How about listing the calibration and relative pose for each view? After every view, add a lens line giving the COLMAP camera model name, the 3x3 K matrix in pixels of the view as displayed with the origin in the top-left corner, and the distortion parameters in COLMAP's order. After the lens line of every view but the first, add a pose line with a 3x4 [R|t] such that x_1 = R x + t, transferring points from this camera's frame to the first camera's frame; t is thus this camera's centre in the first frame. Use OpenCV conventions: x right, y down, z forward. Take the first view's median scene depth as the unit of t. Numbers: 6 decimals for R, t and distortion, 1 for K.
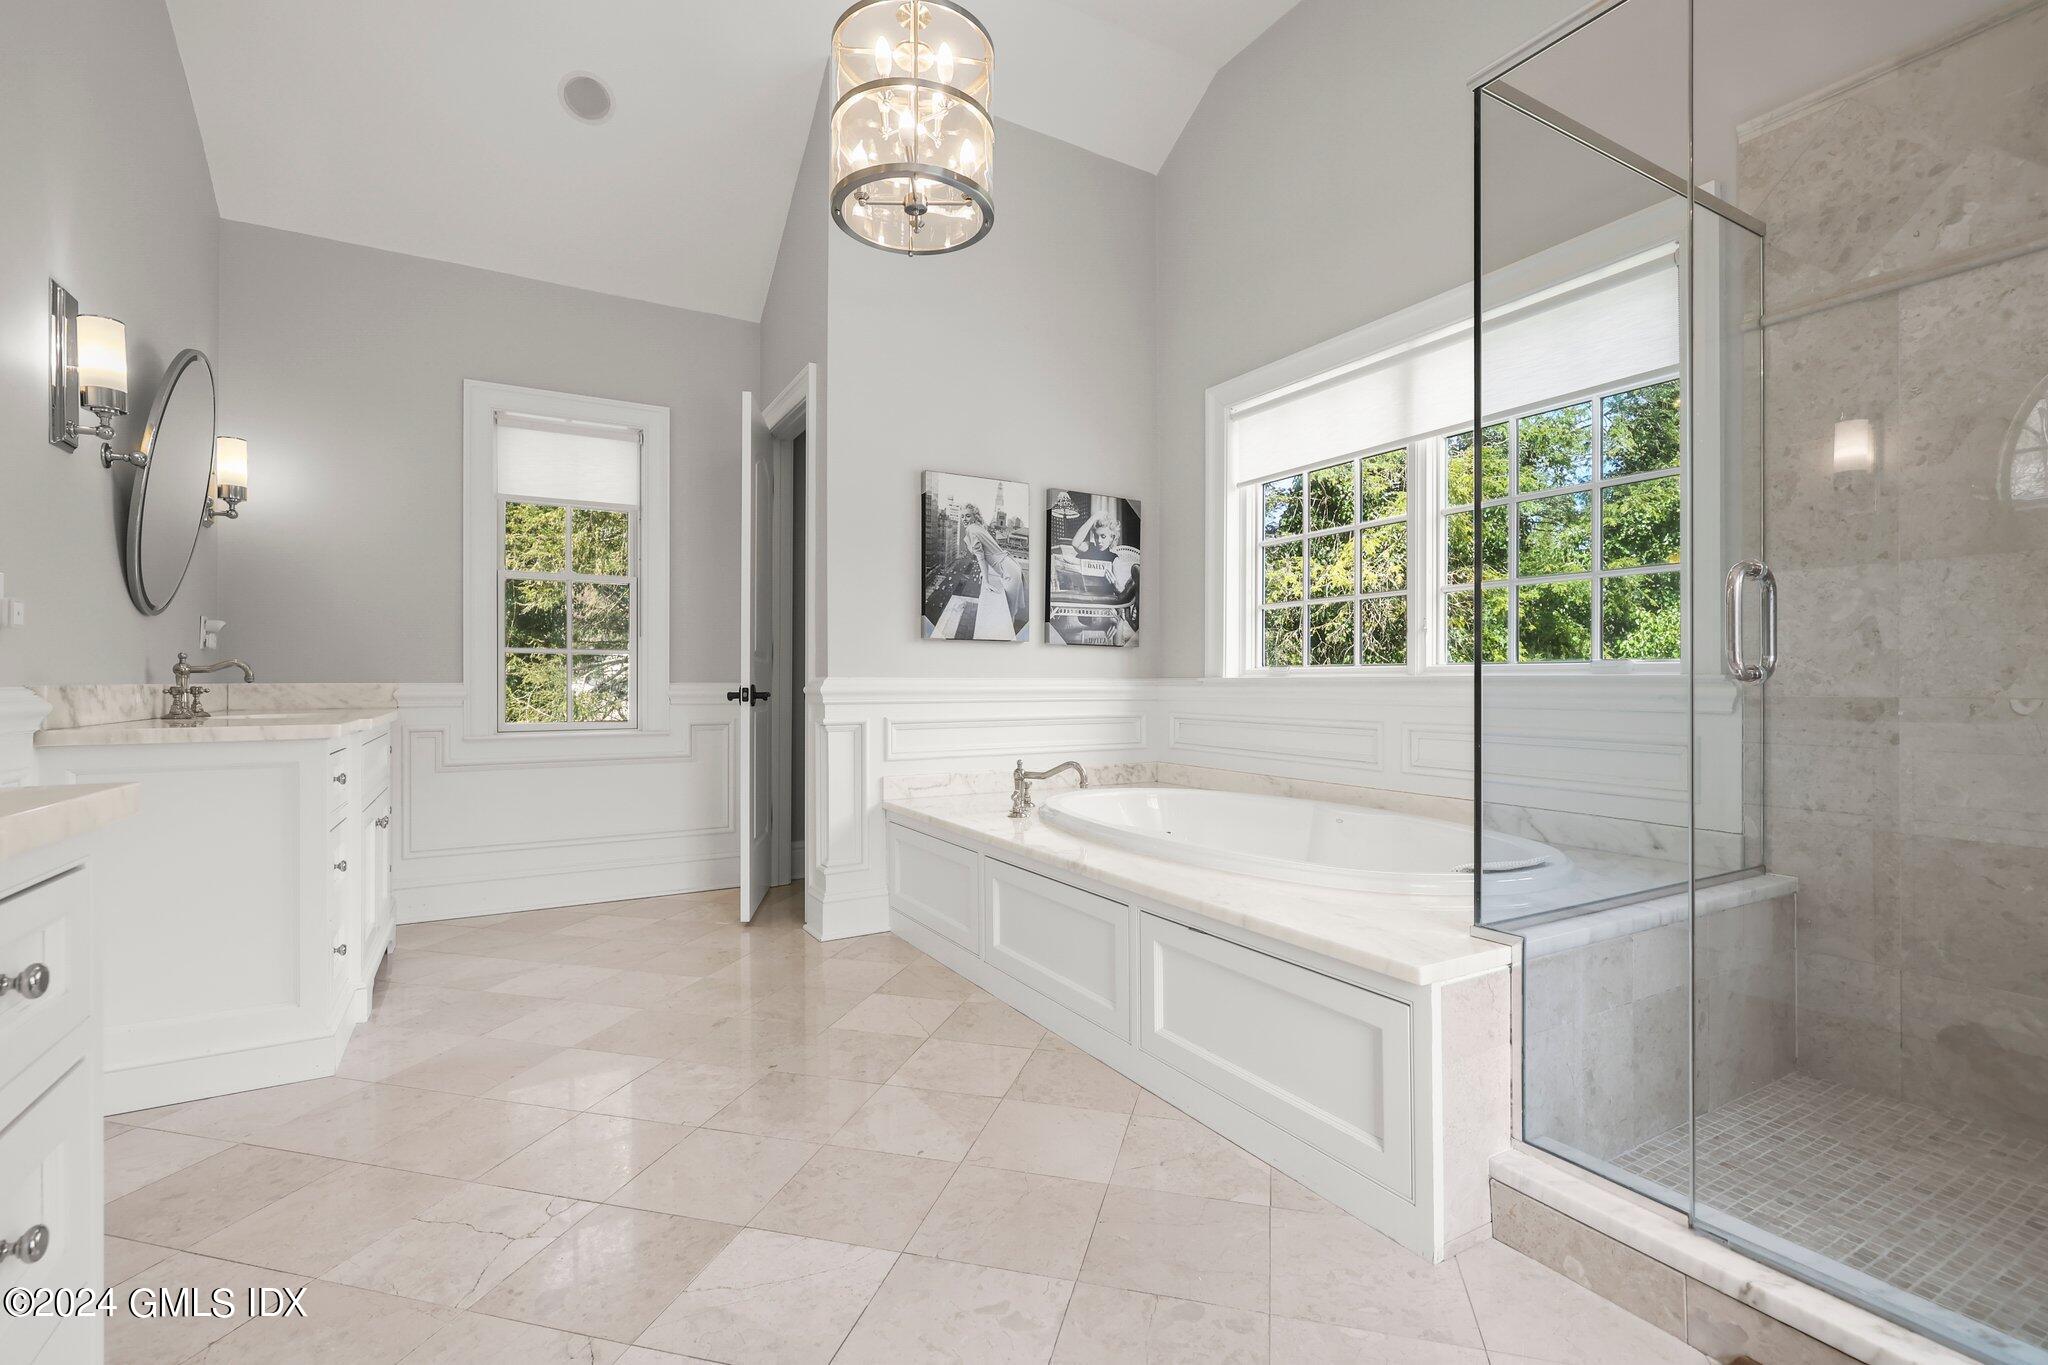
lens RADIAL K [[945.9, 0, 1028.2], [0, 945.9, 678.8], [0, 0, 1]] dist [0.005266, 0.000524]
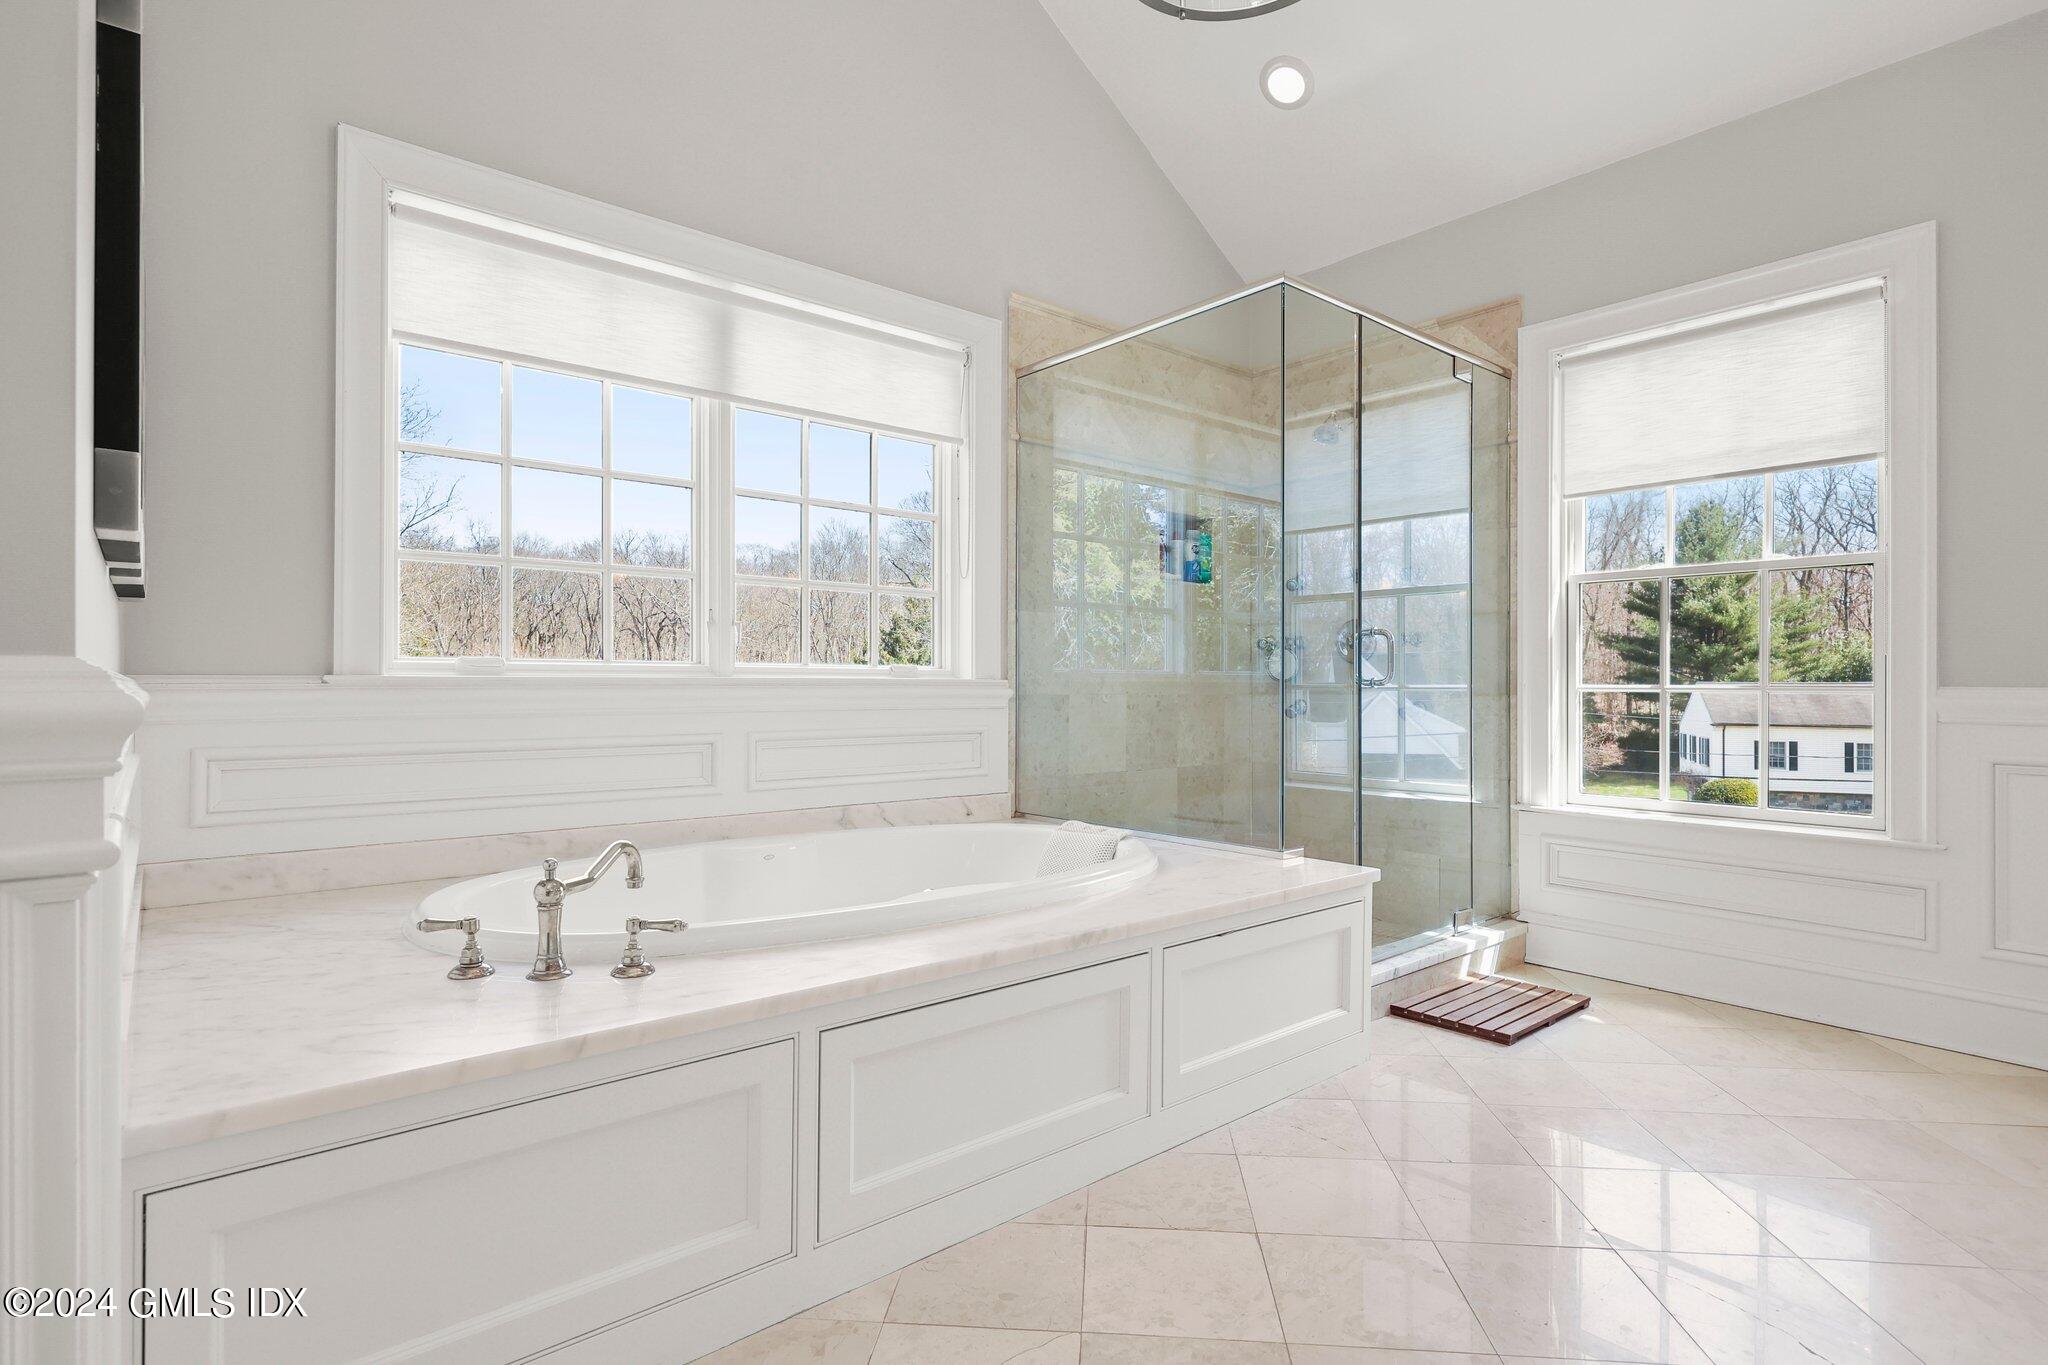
lens RADIAL K [[1016.9, 0, 1024.1], [0, 1016.9, 690.5], [0, 0, 1]] dist [-0.001518, -0.000929]
pose [[-0.183668, 0.003348, 0.982983, -0.652626], [-0.002313, 0.999990, -0.003838, 0.013778], [-0.982986, -0.002979, -0.183658, 1.105404]]
